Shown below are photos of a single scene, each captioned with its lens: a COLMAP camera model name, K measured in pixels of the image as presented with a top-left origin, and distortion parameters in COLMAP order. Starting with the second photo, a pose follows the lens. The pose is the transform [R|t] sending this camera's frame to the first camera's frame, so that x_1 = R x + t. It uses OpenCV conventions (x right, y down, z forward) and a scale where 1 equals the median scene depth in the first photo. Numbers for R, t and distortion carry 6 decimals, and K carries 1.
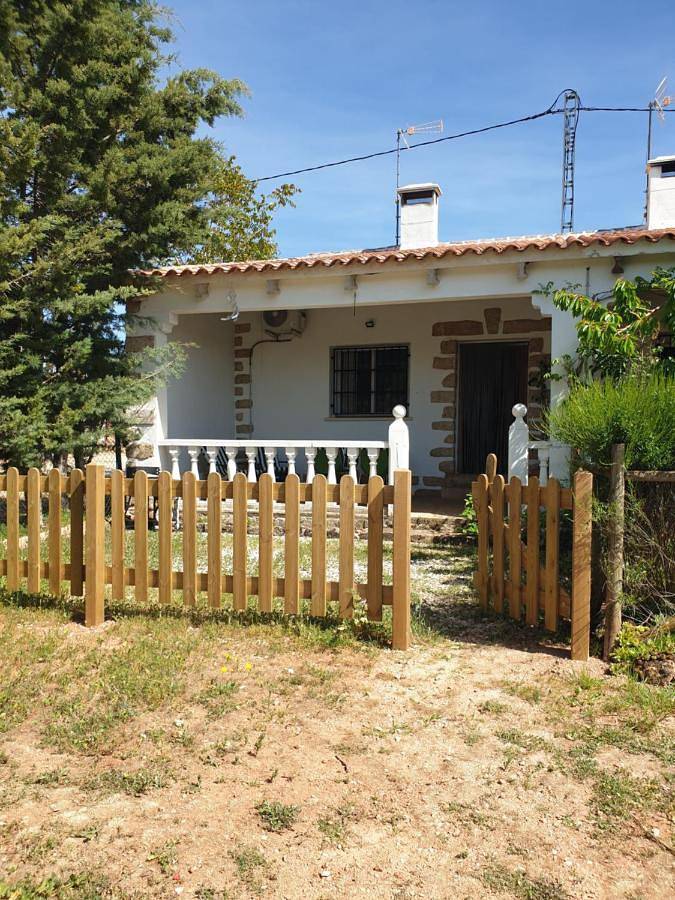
lens RADIAL K [[678.7, 0, 337.5], [0, 678.7, 450.0], [0, 0, 1]] dist [0.002111, 0.000540]
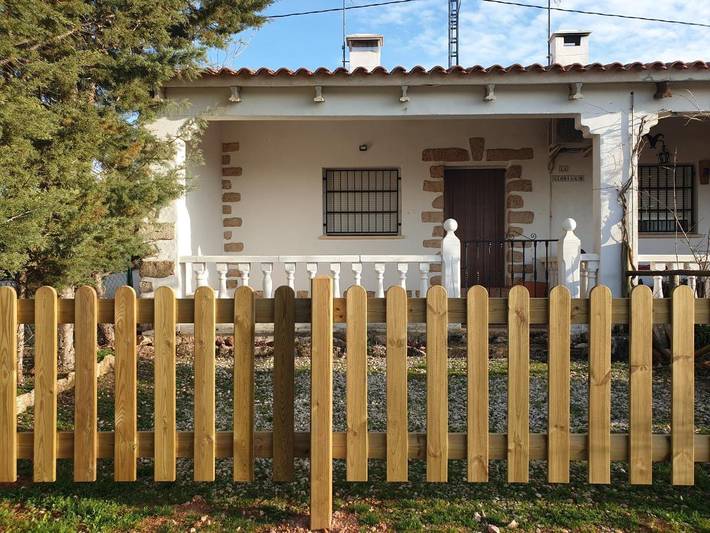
lens RADIAL K [[535.4, 0, 355.0], [0, 535.4, 266.5], [0, 0, 1]] dist [0.002111, 0.000540]
pose [[0.964243, -0.007298, 0.264921, -0.191539], [0.009782, 0.999920, -0.008056, 0.006490], [-0.264841, 0.010360, 0.964237, 0.207882]]
